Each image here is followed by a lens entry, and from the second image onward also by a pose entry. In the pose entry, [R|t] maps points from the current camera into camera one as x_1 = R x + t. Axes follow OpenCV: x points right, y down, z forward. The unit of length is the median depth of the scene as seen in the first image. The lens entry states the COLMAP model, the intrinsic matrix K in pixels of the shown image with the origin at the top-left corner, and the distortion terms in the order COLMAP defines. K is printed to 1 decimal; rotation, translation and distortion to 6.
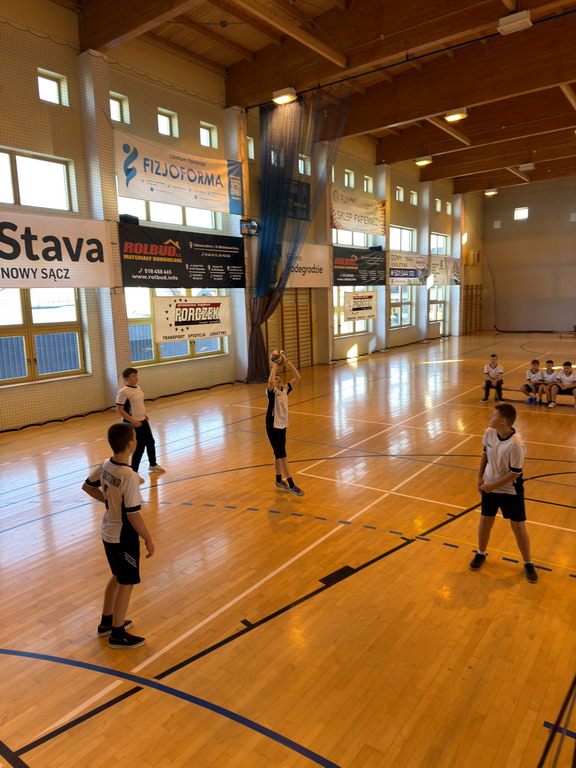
lens RADIAL K [[543.9, 0, 286.7], [0, 543.9, 377.0], [0, 0, 1]] dist [0.082150, -0.100677]
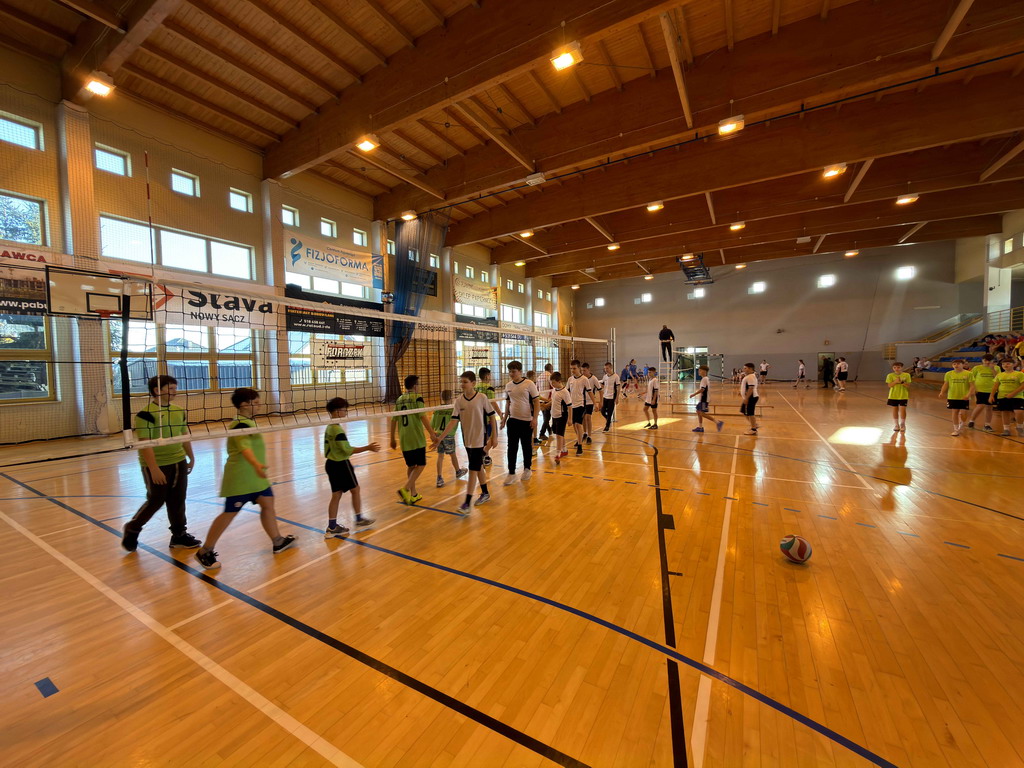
lens RADIAL K [[406.5, 0, 512.0], [0, 406.5, 384.0], [0, 0, 1]] dist [0.000572, -0.000033]
pose [[0.994089, 0.004854, 0.108464, 0.159938], [0.005882, 0.995126, -0.098438, 0.077196], [-0.108413, 0.098494, 0.989215, -0.115426]]
